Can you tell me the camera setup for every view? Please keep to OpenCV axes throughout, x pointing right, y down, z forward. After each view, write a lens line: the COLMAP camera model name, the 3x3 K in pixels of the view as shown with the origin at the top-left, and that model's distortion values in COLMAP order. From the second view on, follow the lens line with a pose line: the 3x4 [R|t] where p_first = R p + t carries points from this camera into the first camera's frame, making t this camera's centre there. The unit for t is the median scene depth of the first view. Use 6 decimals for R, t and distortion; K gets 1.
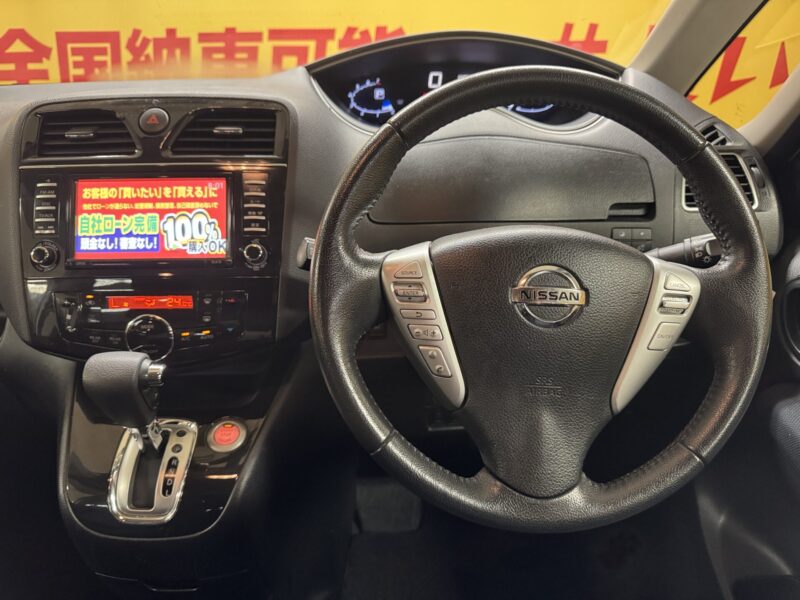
lens RADIAL K [[574.2, 0, 399.6], [0, 574.2, 303.9], [0, 0, 1]] dist [0.017248, -0.026285]
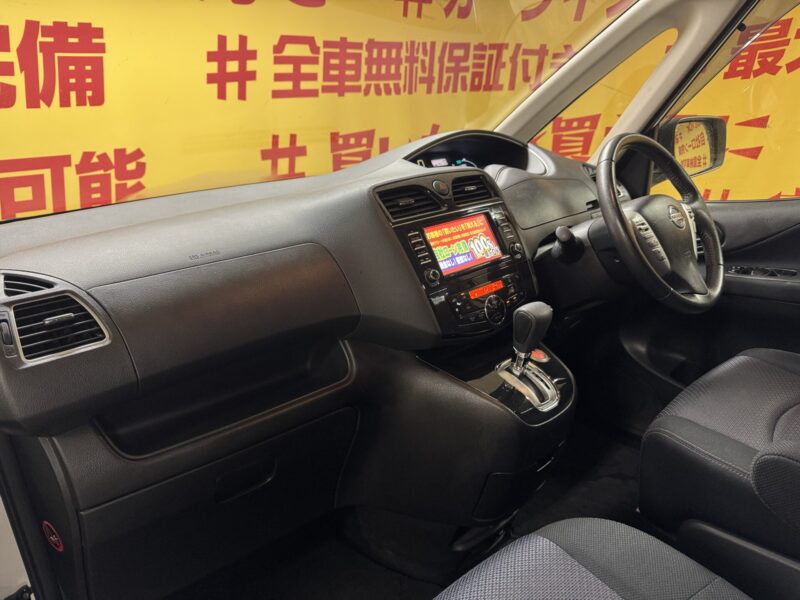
lens RADIAL K [[574.2, 0, 414.8], [0, 574.2, 300.5], [0, 0, 1]] dist [0.017248, -0.026285]
pose [[0.732839, -0.243802, 0.635223, -1.573872], [0.353572, 0.934102, -0.049393, 0.032618], [-0.581321, 0.260794, 0.770748, -0.120691]]
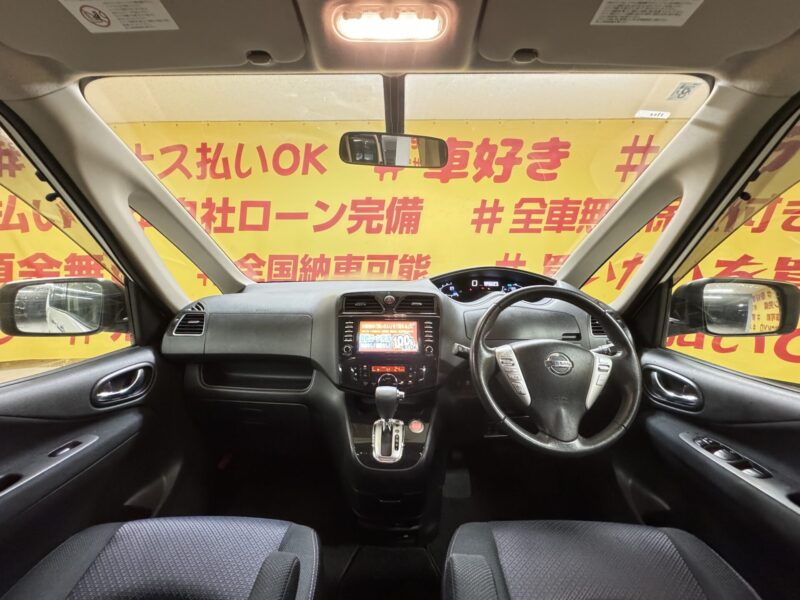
lens RADIAL K [[317.8, 0, 400.8], [0, 317.8, 304.3], [0, 0, 1]] dist [-0.001535, 0.000462]
pose [[0.999797, 0.010454, -0.017235, -0.345526], [-0.014754, 0.962089, -0.272337, 0.099657], [0.013734, 0.272536, 0.962048, -0.407175]]
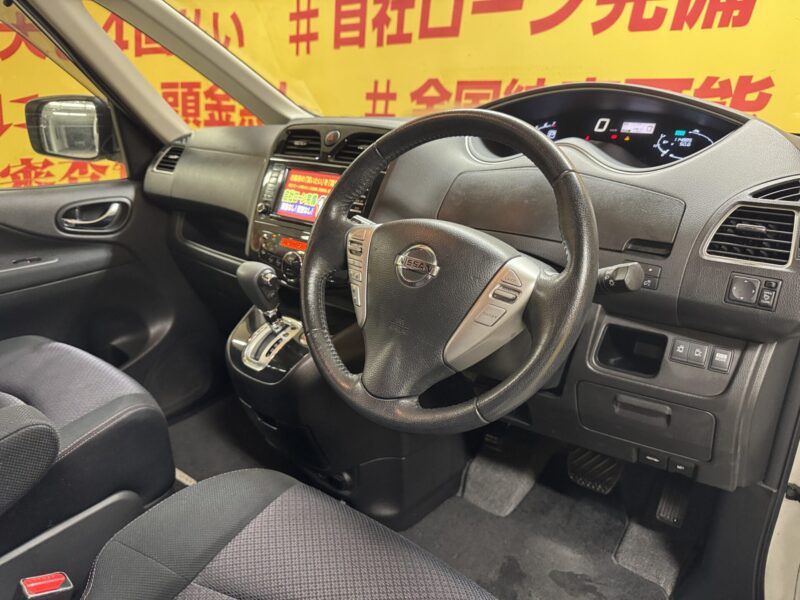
lens RADIAL K [[574.2, 0, 399.5], [0, 574.2, 307.9], [0, 0, 1]] dist [0.017248, -0.026285]
pose [[0.777085, 0.230823, -0.585542, 0.767848], [-0.268015, 0.963116, 0.023976, 0.050610], [0.569479, 0.138302, 0.810288, -0.133851]]
